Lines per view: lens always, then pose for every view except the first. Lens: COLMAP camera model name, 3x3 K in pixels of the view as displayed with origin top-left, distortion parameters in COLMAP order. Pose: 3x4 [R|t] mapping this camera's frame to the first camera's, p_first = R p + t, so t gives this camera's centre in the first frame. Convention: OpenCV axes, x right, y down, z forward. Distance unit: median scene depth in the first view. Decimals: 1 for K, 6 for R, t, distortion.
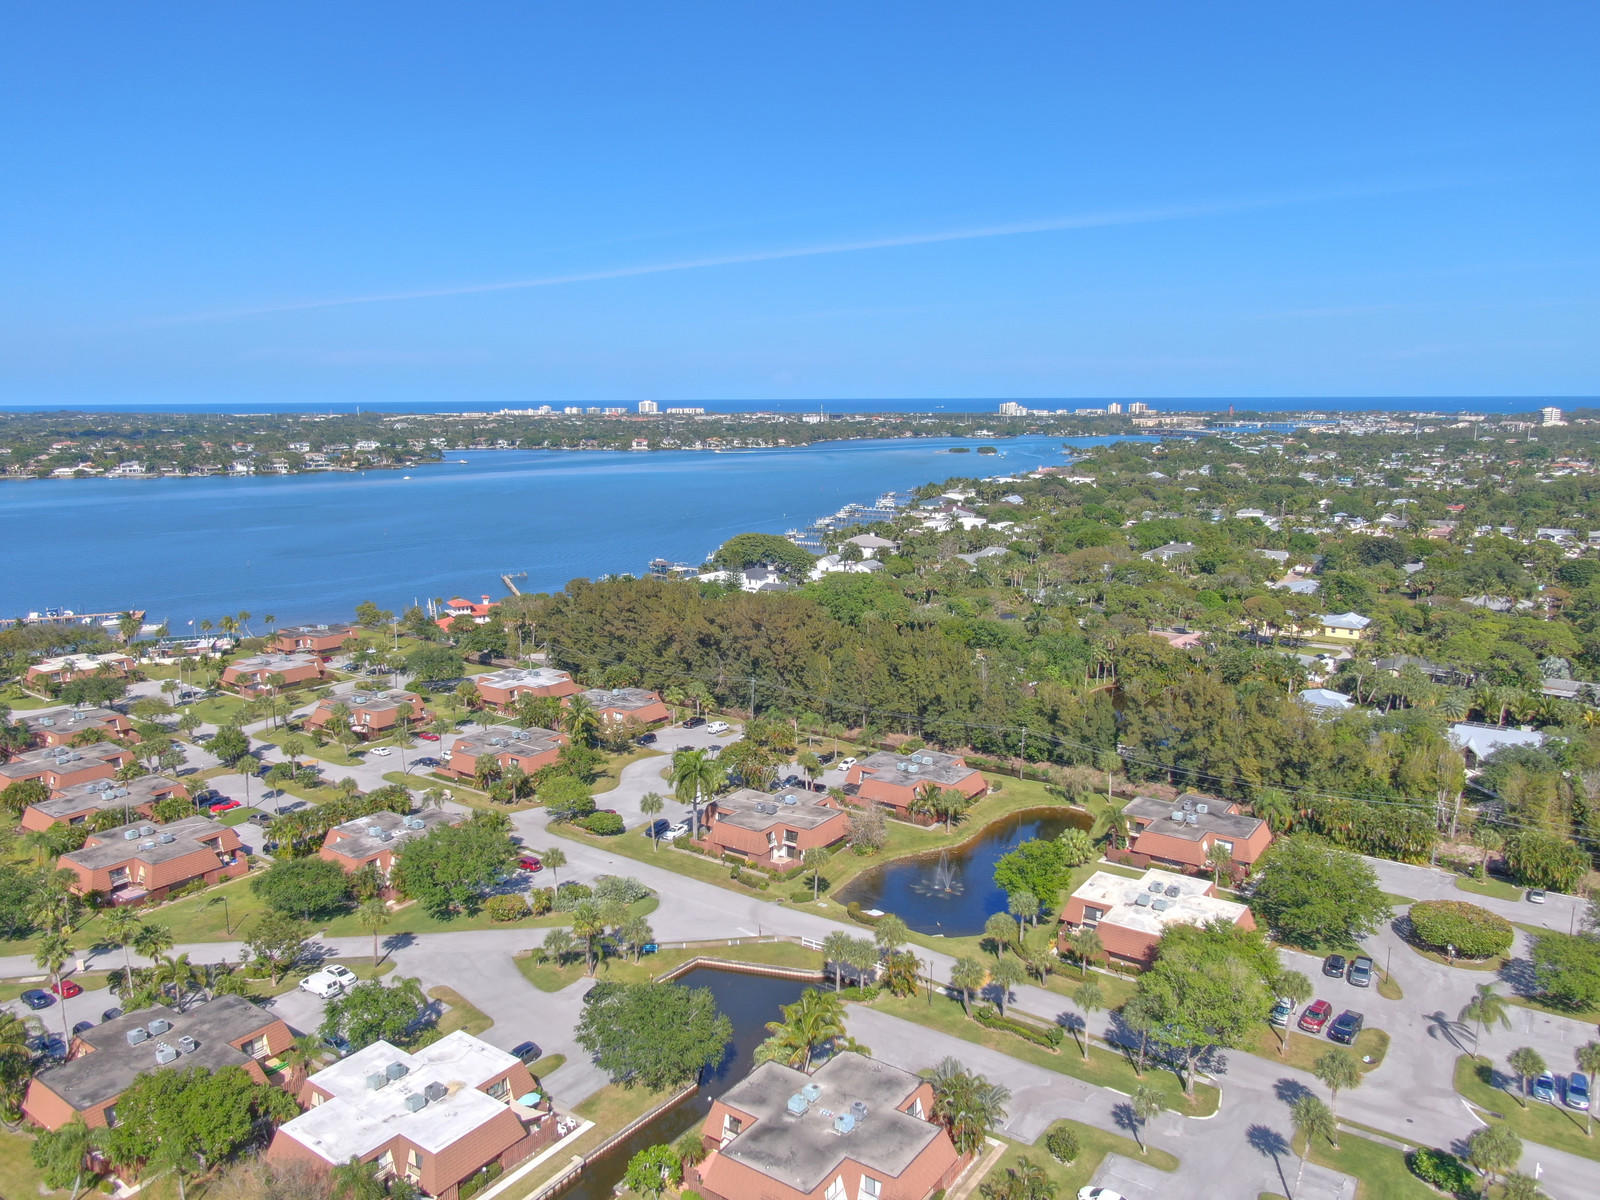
lens RADIAL K [[1153.5, 0, 800.0], [0, 1153.5, 600.0], [0, 0, 1]] dist [-0.002855, 0.000529]
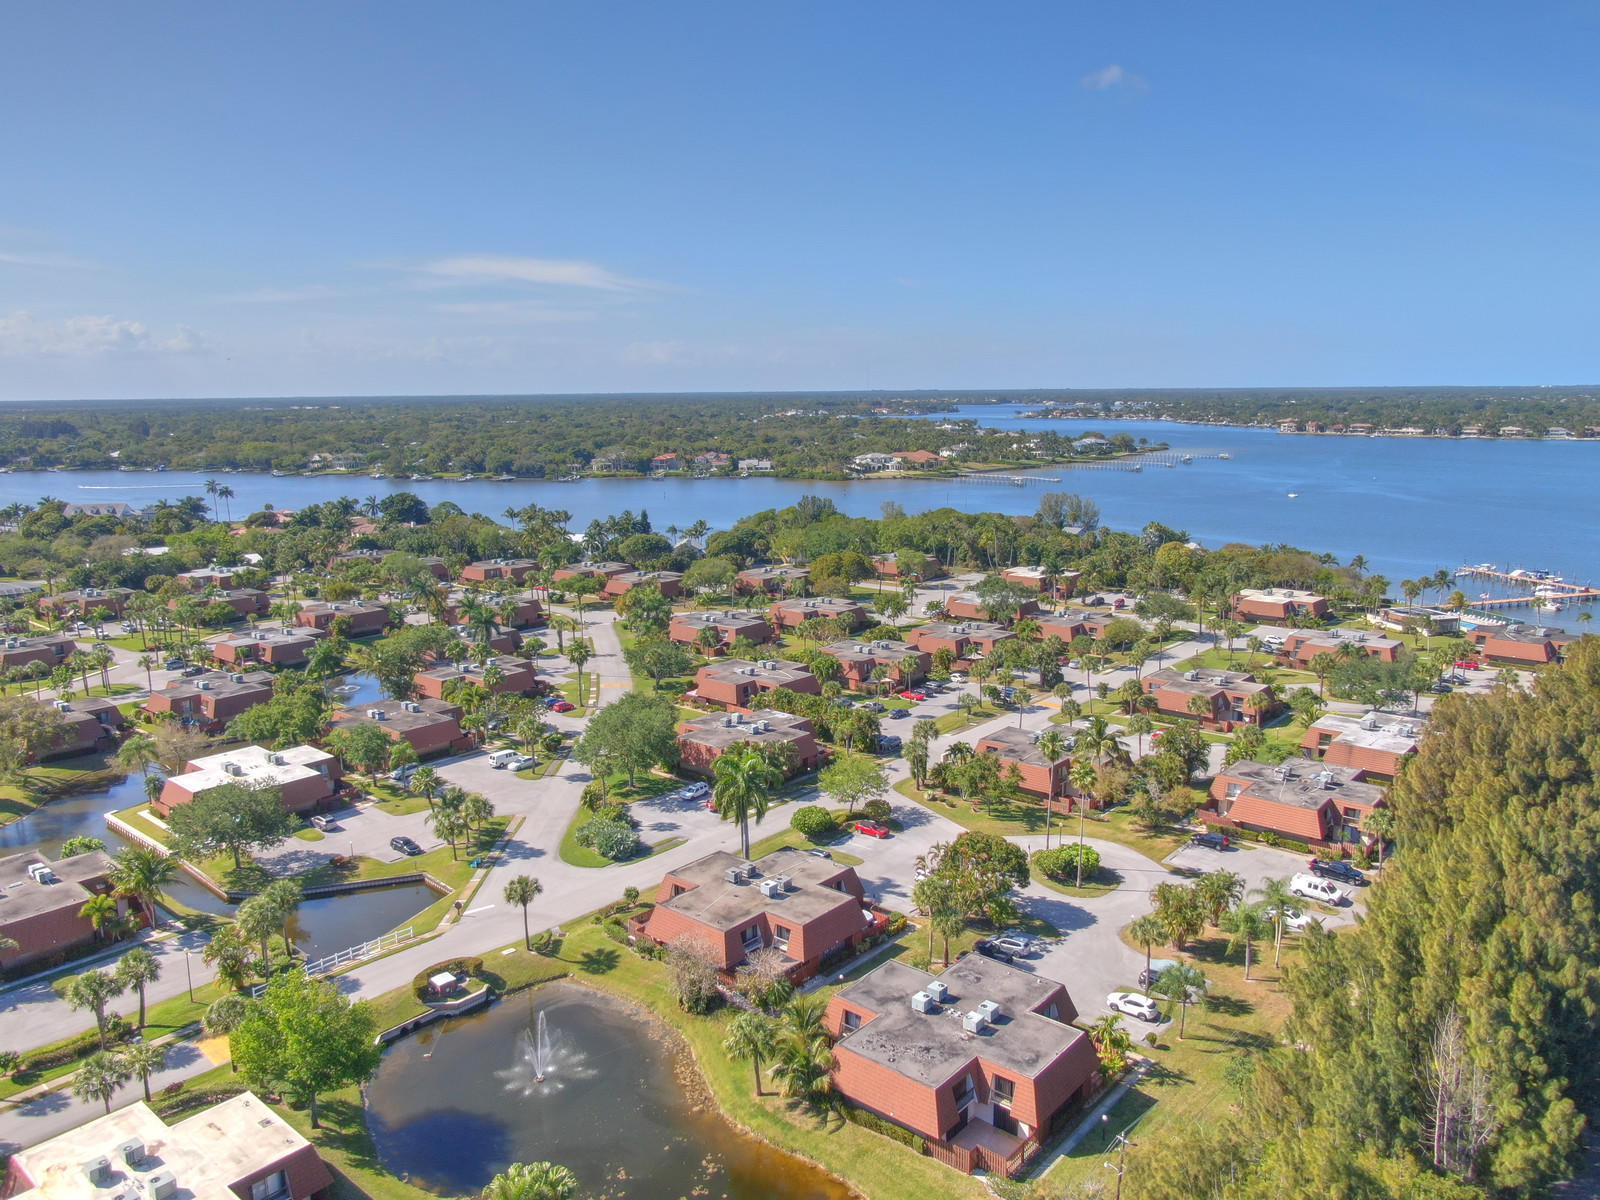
lens RADIAL K [[1153.5, 0, 800.0], [0, 1153.5, 600.0], [0, 0, 1]] dist [-0.002855, 0.000529]
pose [[-0.086032, 0.189079, -0.978186, 0.447328], [-0.165631, 0.965449, 0.201184, -0.087149], [0.982428, 0.179326, -0.051742, 0.769198]]
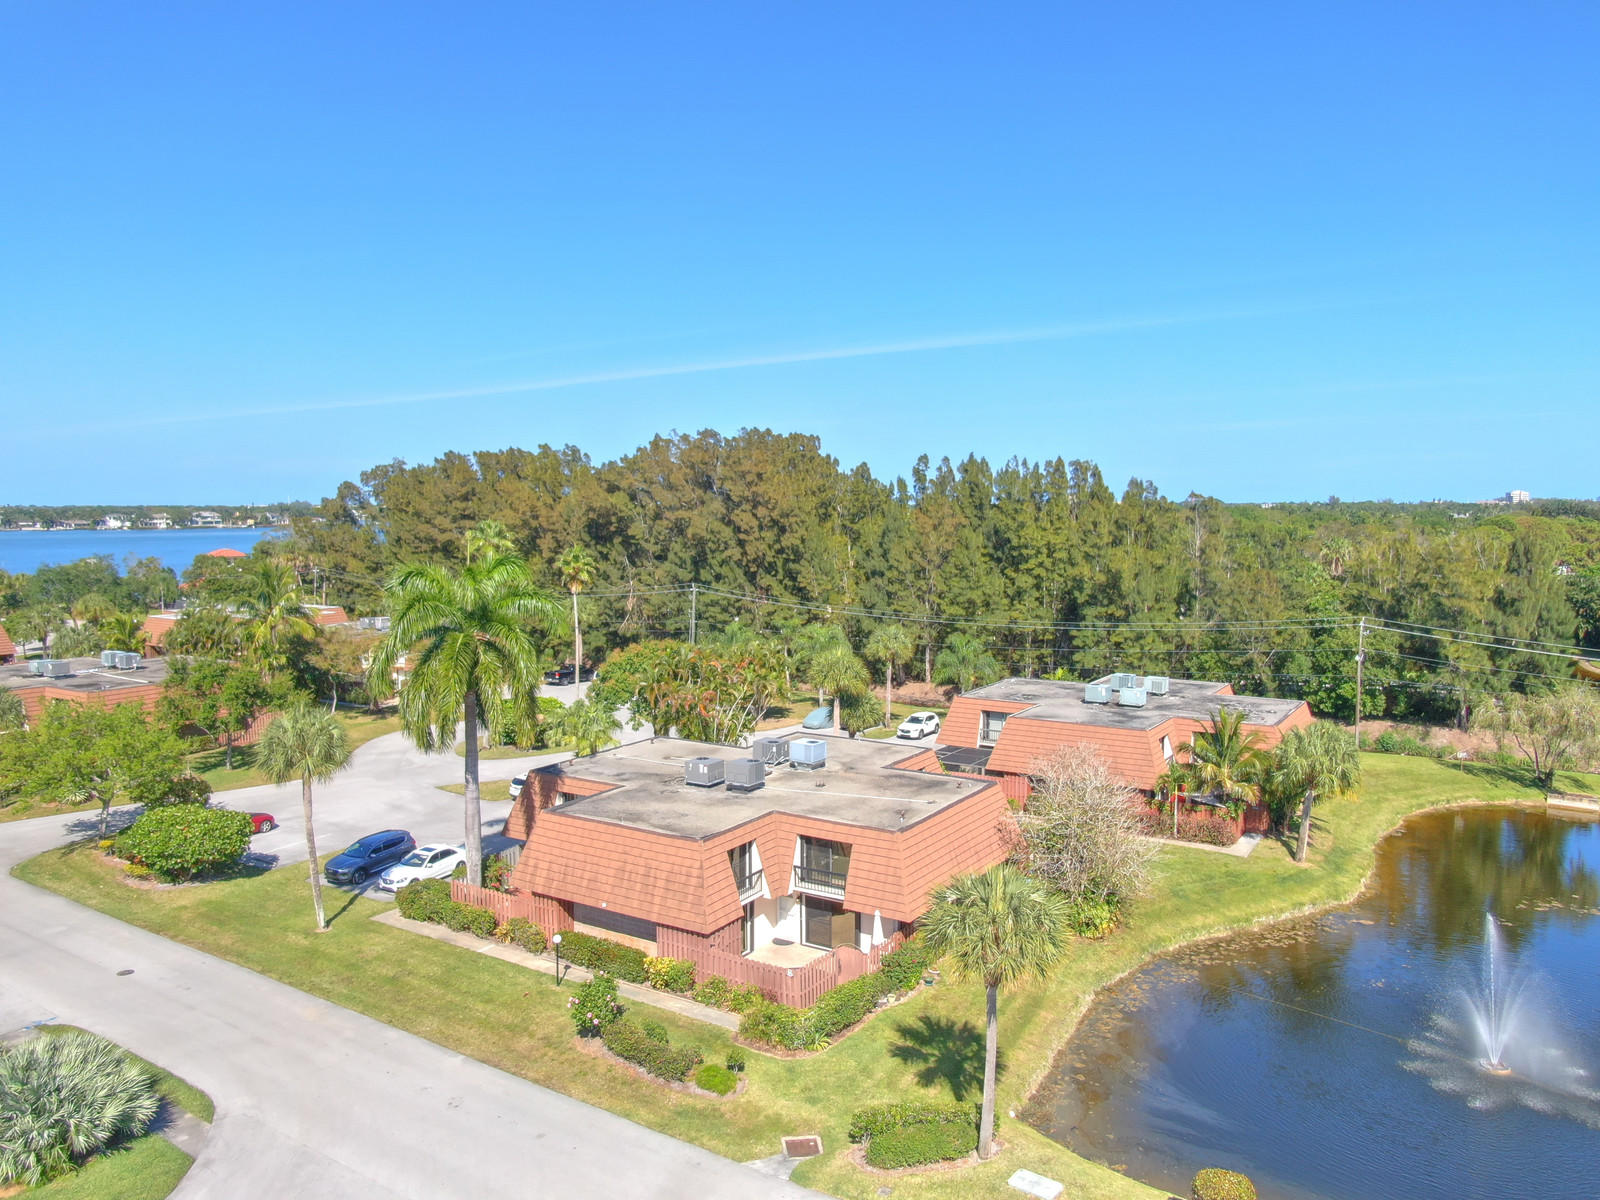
lens RADIAL K [[1153.5, 0, 800.0], [0, 1153.5, 600.0], [0, 0, 1]] dist [-0.002855, 0.000529]
pose [[0.999045, -0.000334, 0.043691, -0.017591], [0.004373, 0.995715, -0.092373, 0.122193], [-0.043473, 0.092476, 0.994765, 0.527494]]
